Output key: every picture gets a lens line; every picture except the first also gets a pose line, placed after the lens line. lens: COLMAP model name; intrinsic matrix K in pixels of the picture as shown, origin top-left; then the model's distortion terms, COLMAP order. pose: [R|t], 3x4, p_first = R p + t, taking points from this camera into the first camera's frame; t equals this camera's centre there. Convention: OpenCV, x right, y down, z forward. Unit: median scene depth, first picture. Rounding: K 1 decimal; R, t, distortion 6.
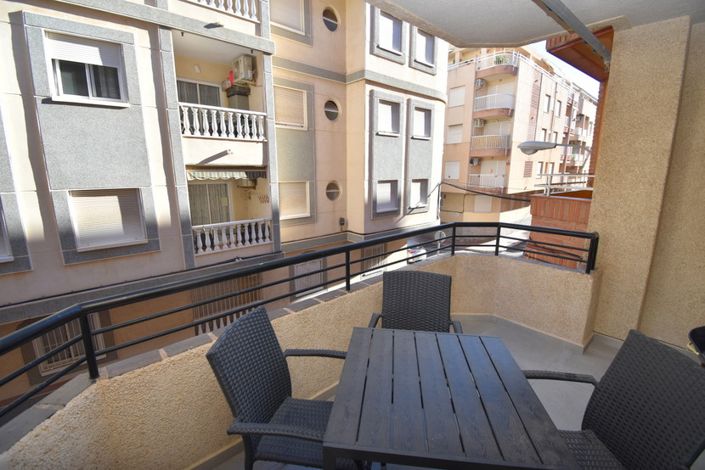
lens RADIAL K [[313.4, 0, 358.3], [0, 313.4, 226.8], [0, 0, 1]] dist [0.002722, -0.014690]
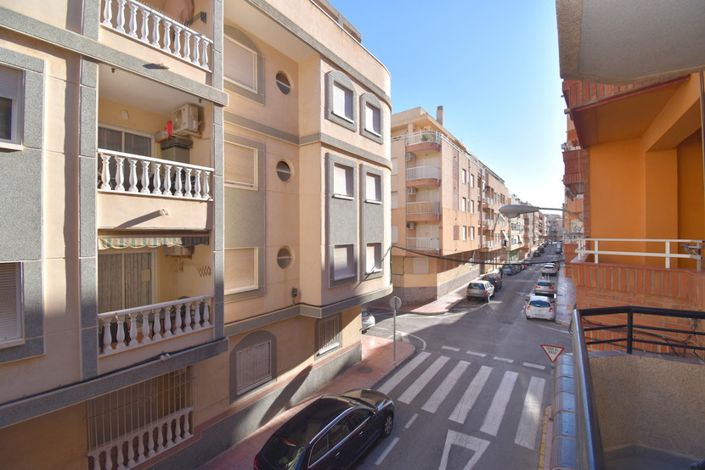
lens RADIAL K [[313.4, 0, 363.6], [0, 313.4, 226.6], [0, 0, 1]] dist [0.002722, -0.014690]
pose [[0.974277, -0.003766, 0.225321, -0.073681], [0.049486, 0.979031, -0.197611, -0.018223], [-0.219852, 0.203678, 0.954034, 0.110326]]
